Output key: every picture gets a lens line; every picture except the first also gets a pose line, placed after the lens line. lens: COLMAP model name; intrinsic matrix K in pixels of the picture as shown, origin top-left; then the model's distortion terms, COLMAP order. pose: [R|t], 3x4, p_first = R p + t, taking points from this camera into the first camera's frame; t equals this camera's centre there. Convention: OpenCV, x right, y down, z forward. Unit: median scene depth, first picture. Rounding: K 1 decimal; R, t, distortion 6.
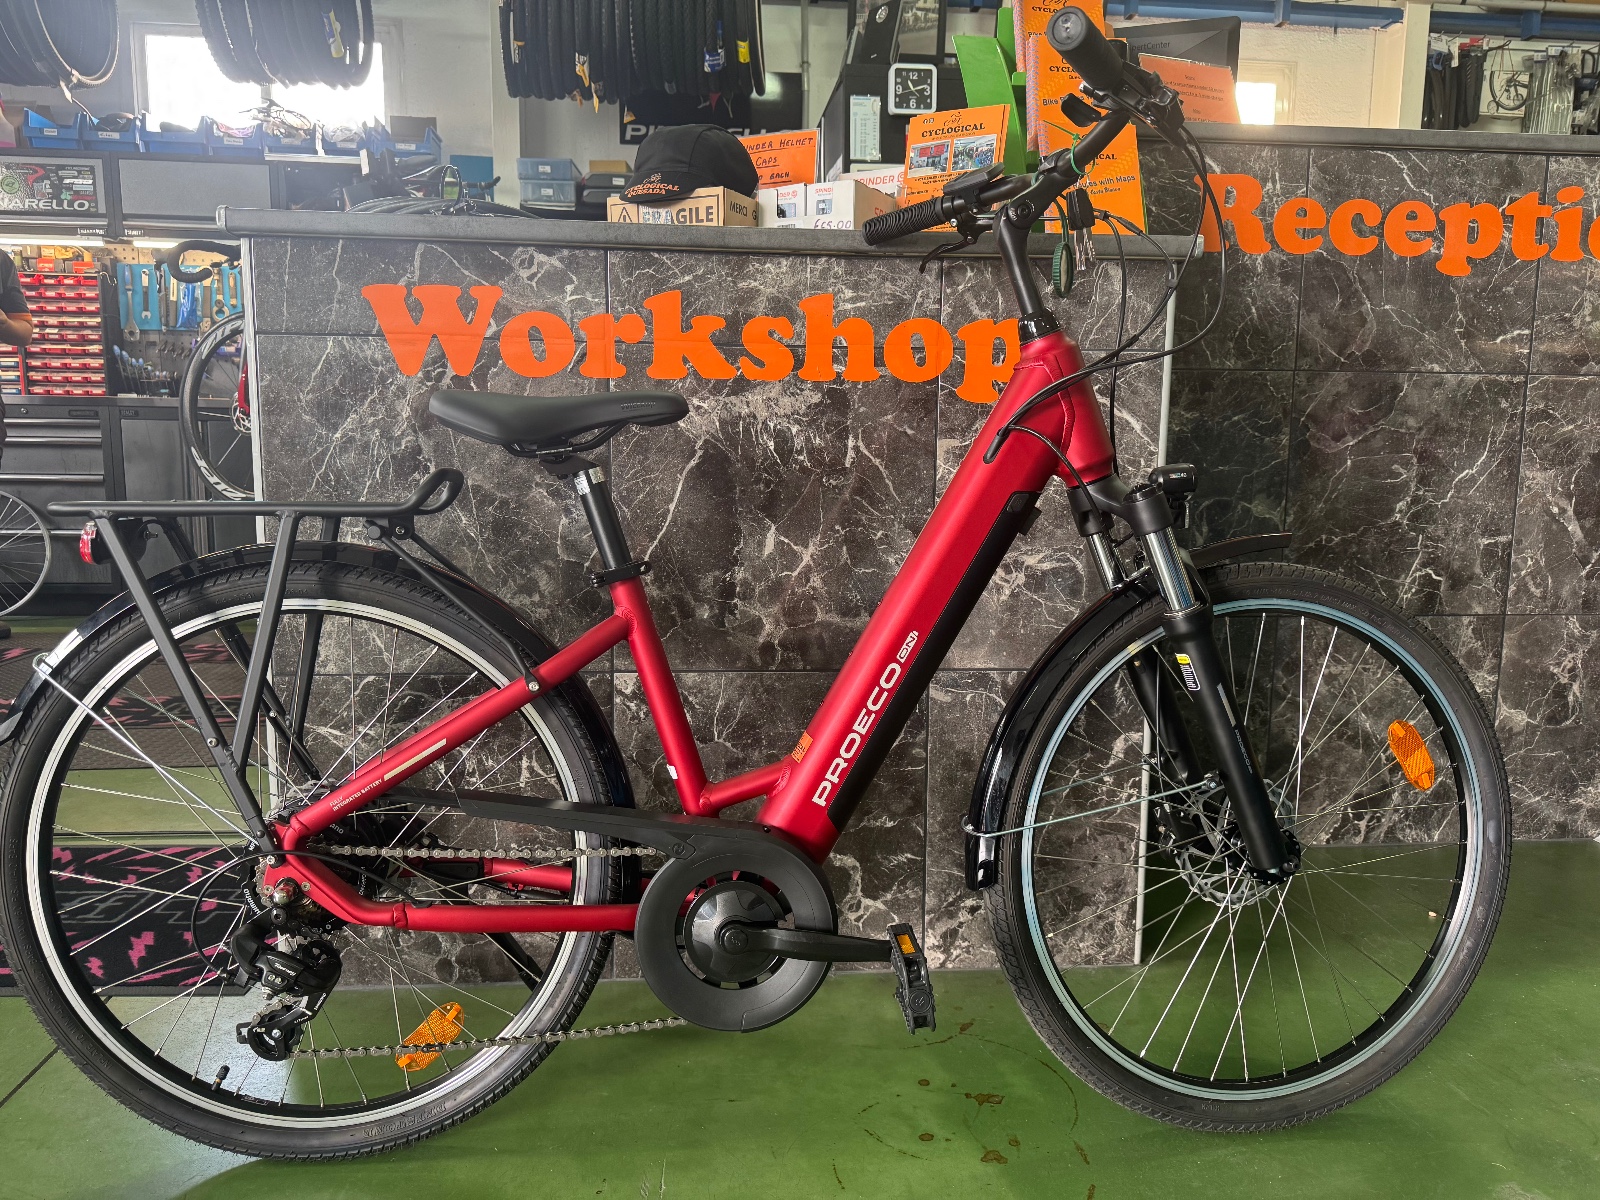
lens RADIAL K [[1133.3, 0, 800.0], [0, 1133.3, 597.5], [0, 0, 1]] dist [0.053842, -0.055259]
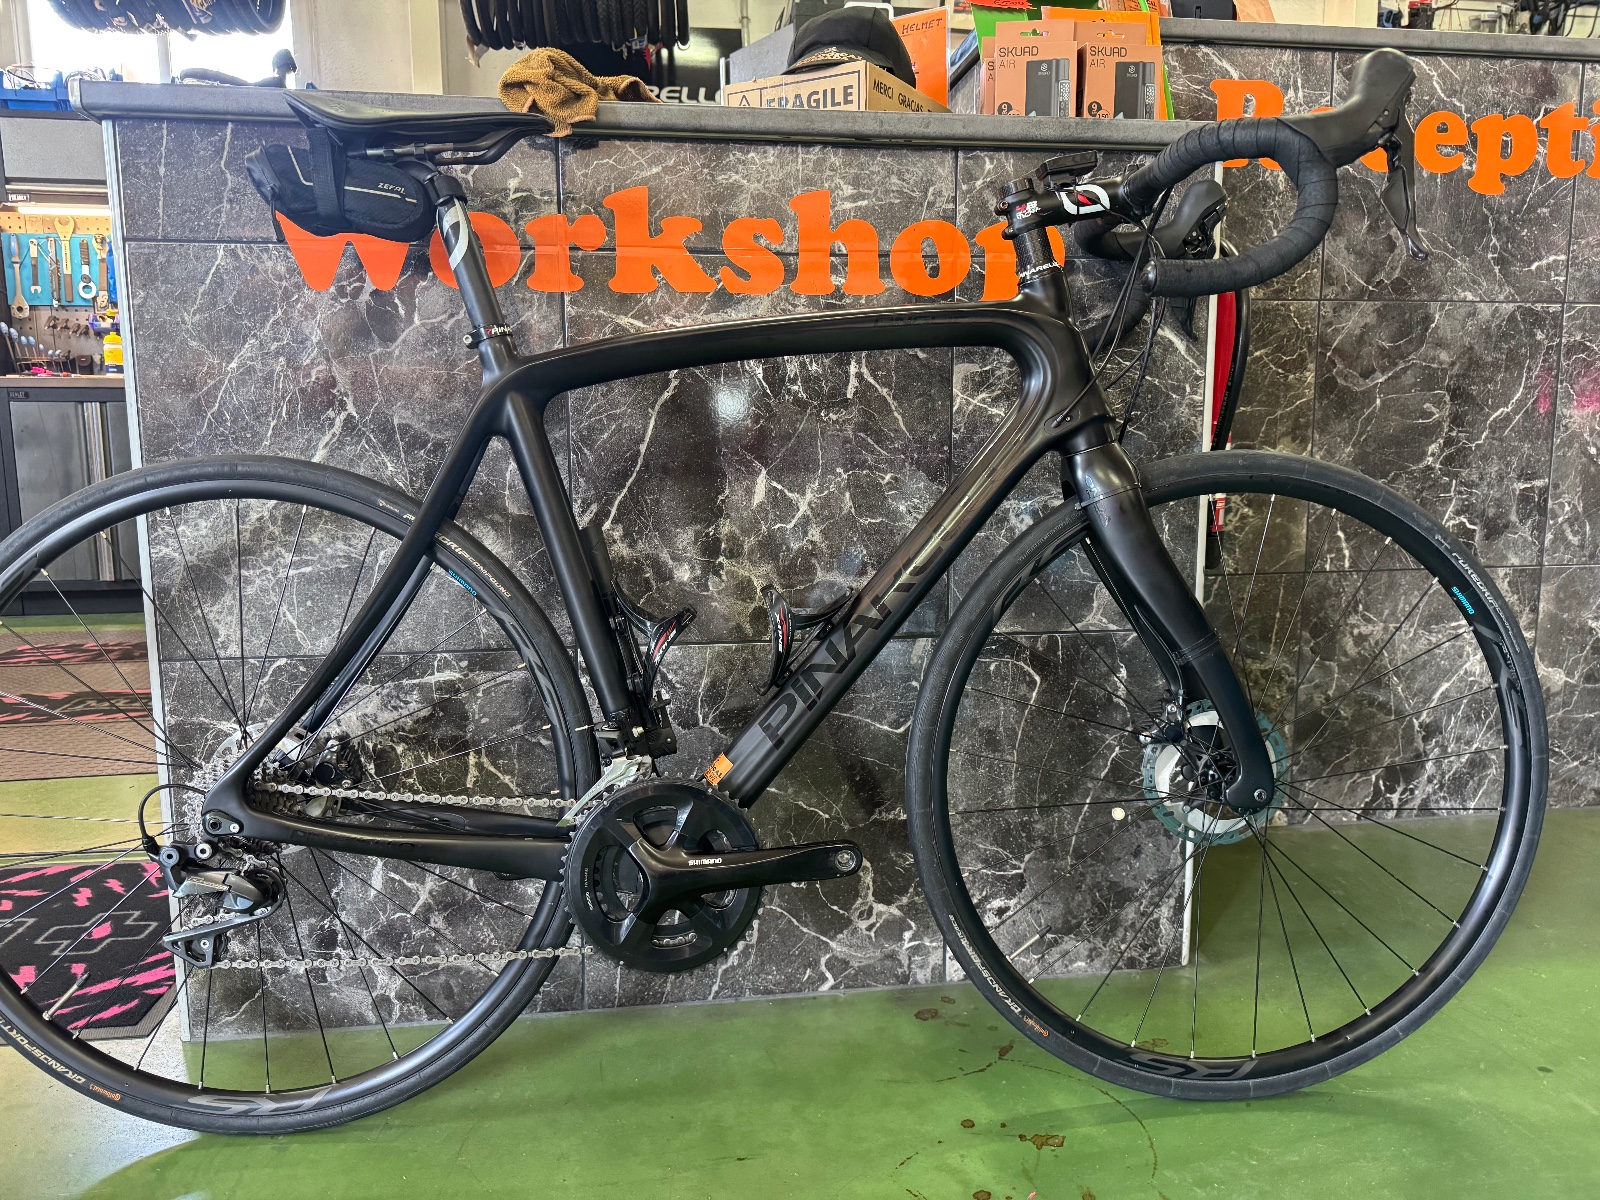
lens RADIAL K [[1140.6, 0, 799.6], [0, 1140.6, 593.6], [0, 0, 1]] dist [0.035411, -0.033842]
pose [[0.998293, -0.023764, 0.053360, -0.033571], [0.023476, 0.999706, 0.006000, 0.019034], [-0.053487, -0.004737, 0.998557, 0.113144]]
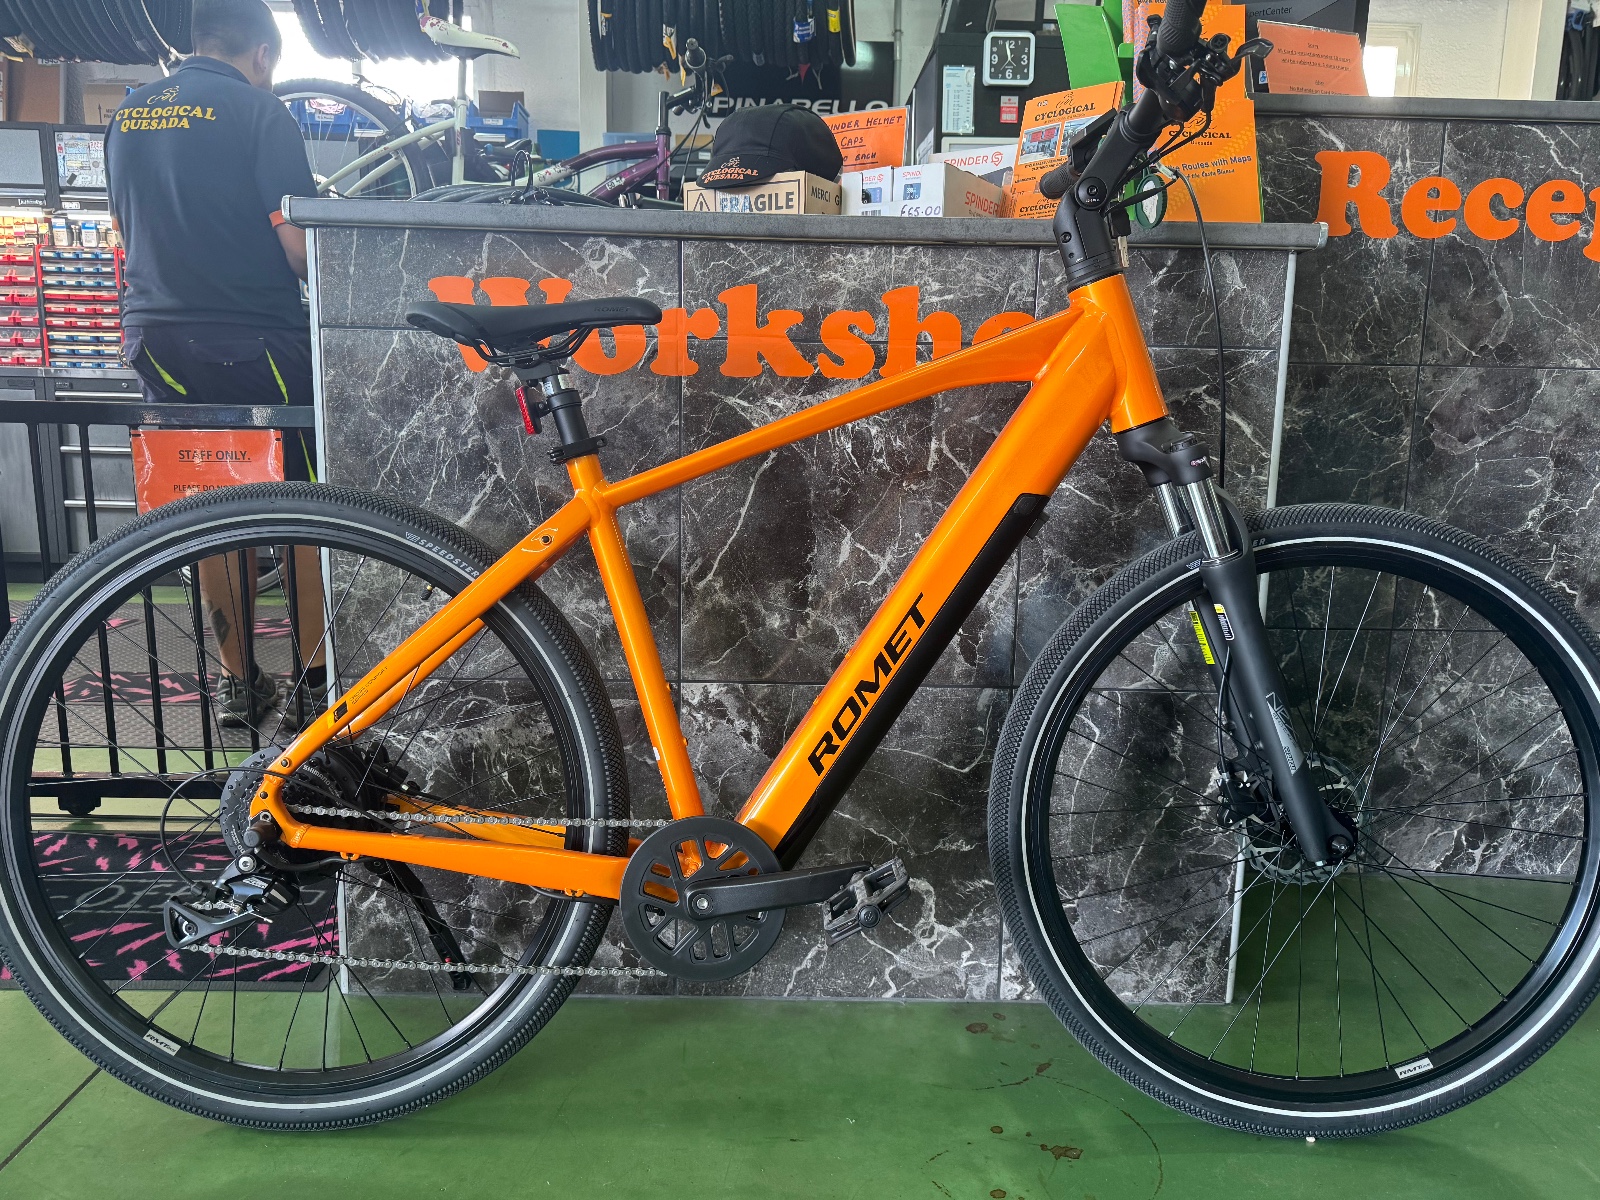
lens RADIAL K [[1136.3, 0, 803.4], [0, 1136.3, 600.5], [0, 0, 1]] dist [0.034434, -0.025947]
pose [[0.997477, 0.021512, -0.067651, 0.002379], [-0.019774, 0.999459, 0.026264, -0.023103], [0.068179, -0.024860, 0.997363, 0.038211]]
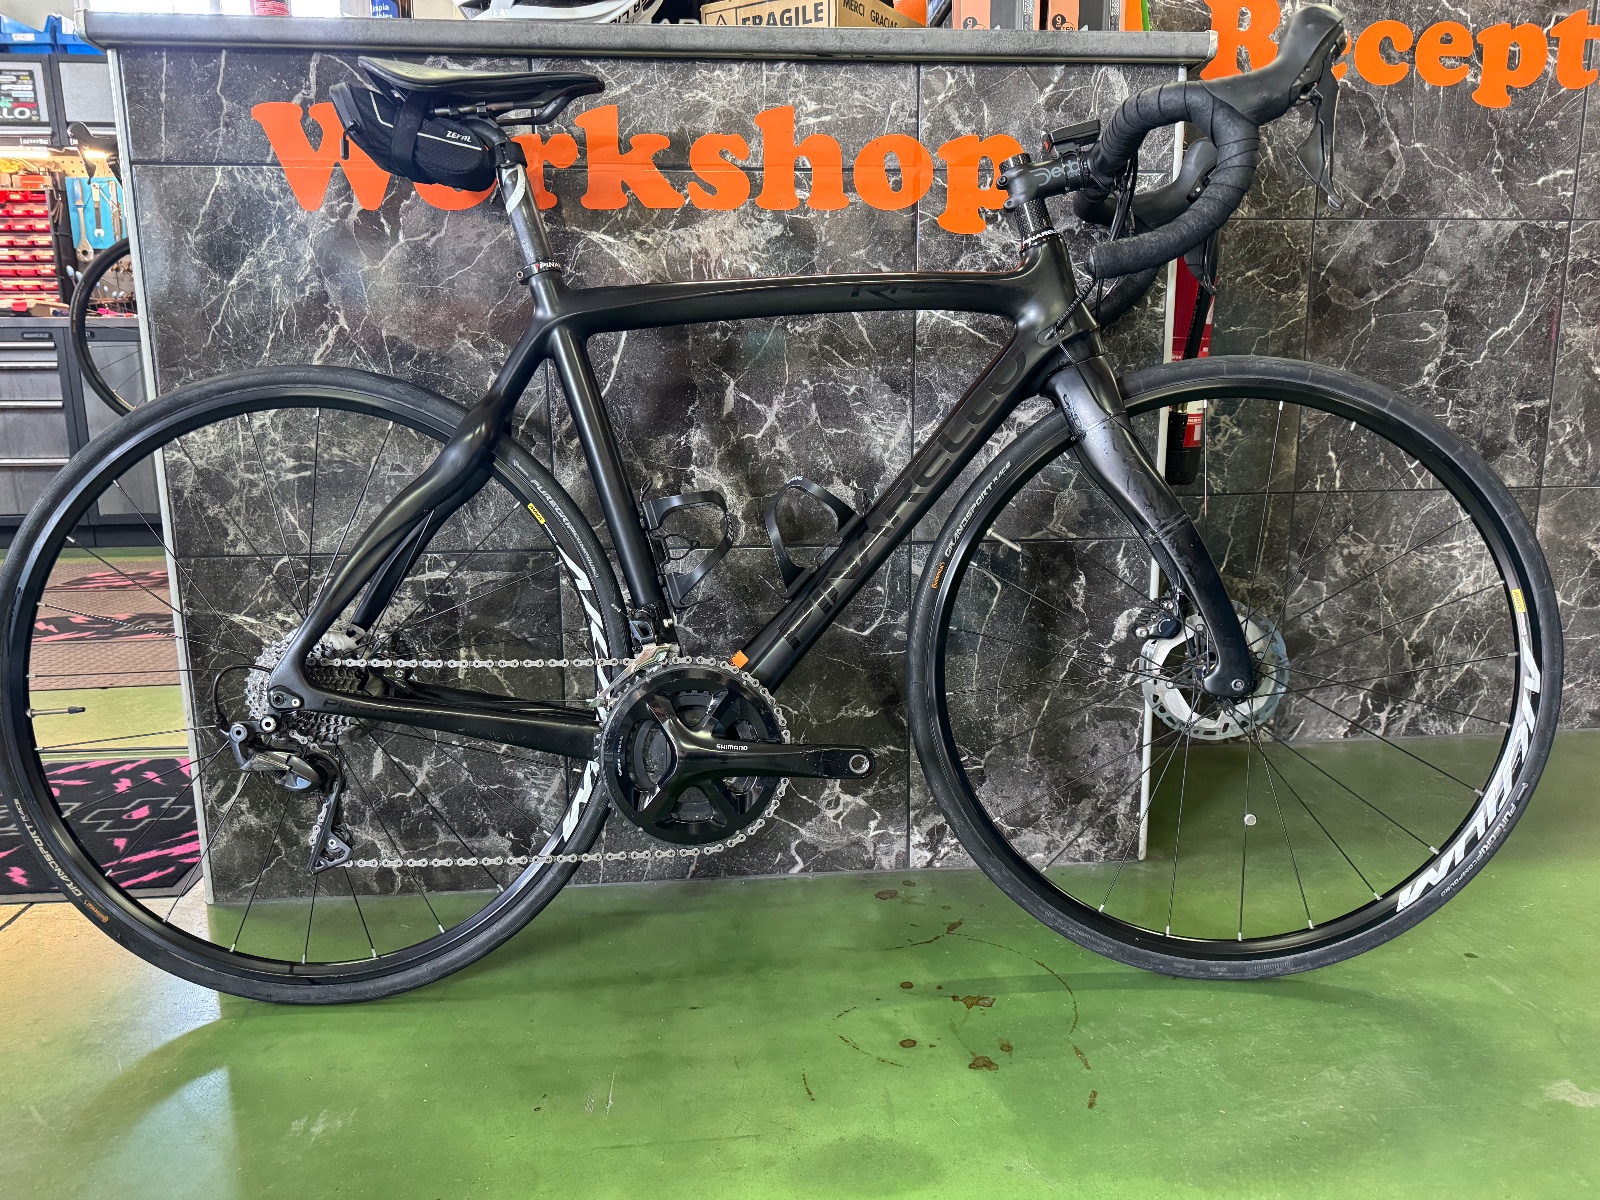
lens RADIAL K [[1140.3, 0, 799.3], [0, 1140.3, 600.7], [0, 0, 1]] dist [0.030753, -0.024382]
pose [[0.999811, -0.019333, -0.002223, 0.020839], [0.019428, 0.998221, 0.056375, 0.045049], [0.001129, -0.056408, 0.998407, 0.075885]]
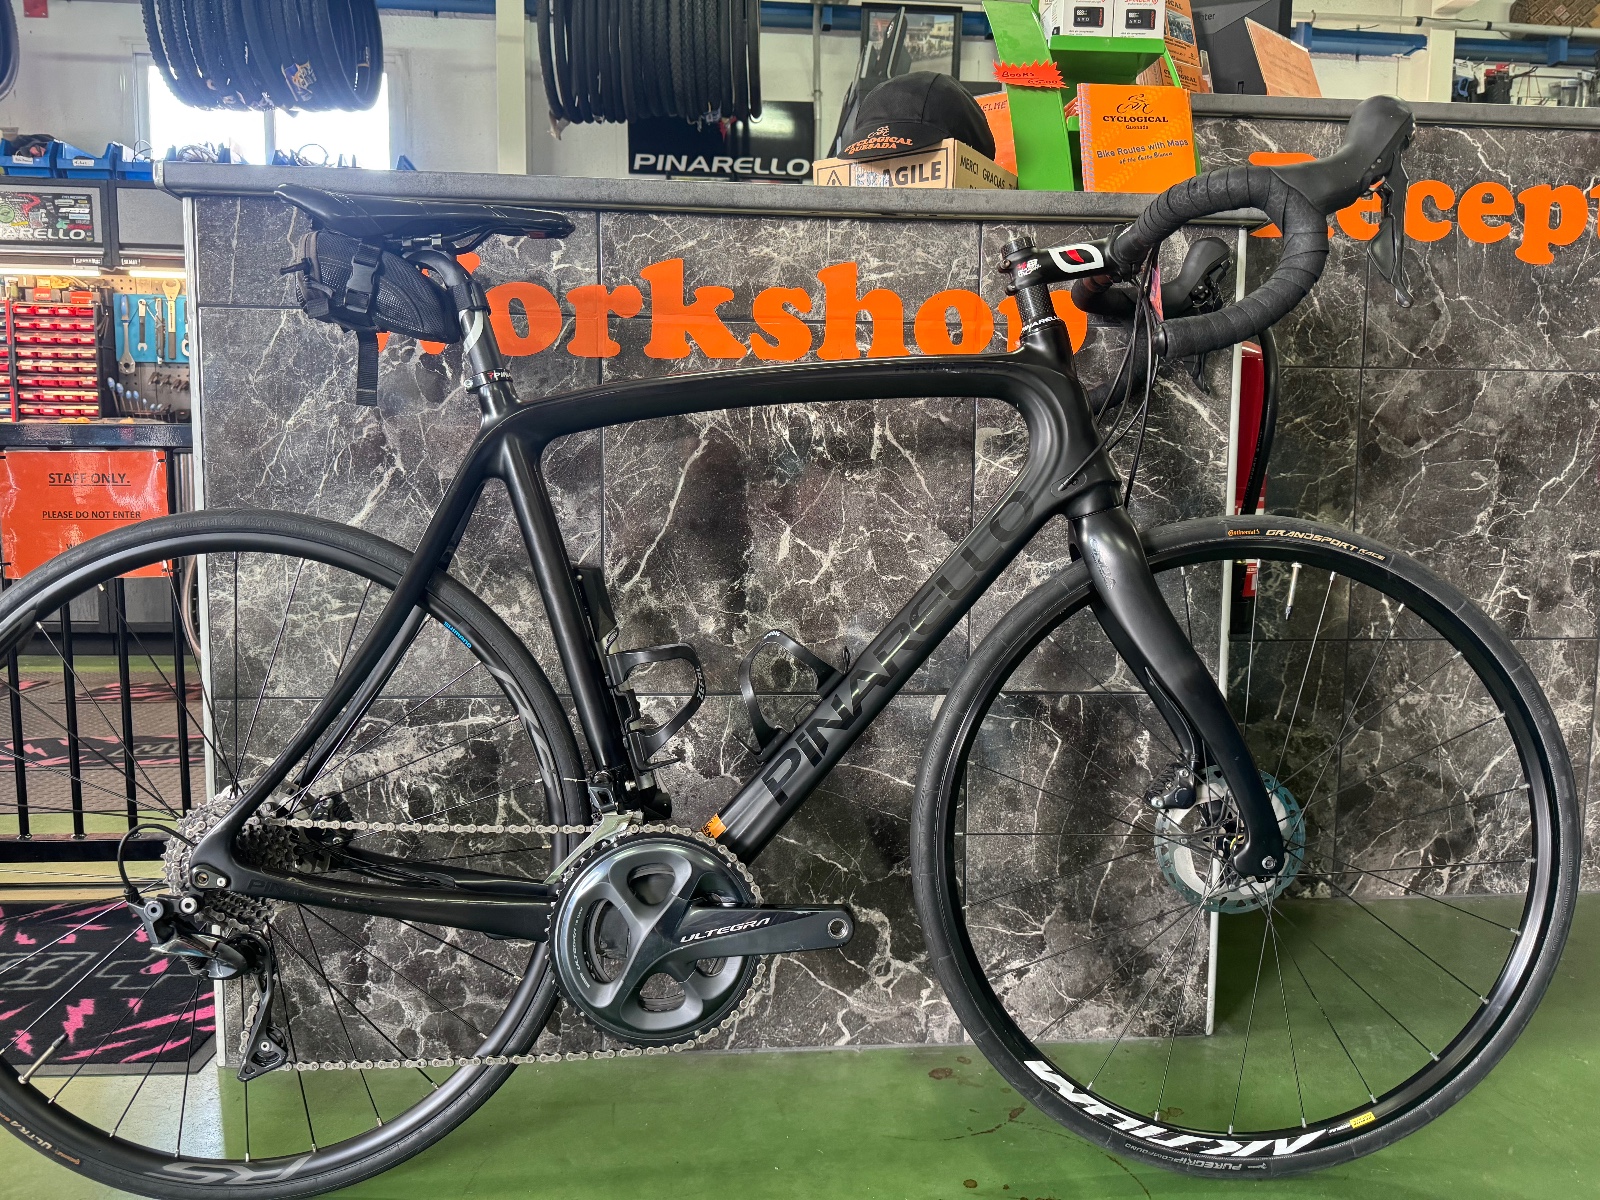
lens RADIAL K [[1136.9, 0, 802.5], [0, 1136.9, 597.2], [0, 0, 1]] dist [0.040406, -0.036510]
pose [[0.999973, -0.001545, -0.007205, -0.004978], [0.001244, 0.999135, -0.041567, 0.020710], [0.007263, 0.041556, 0.999110, 0.097076]]
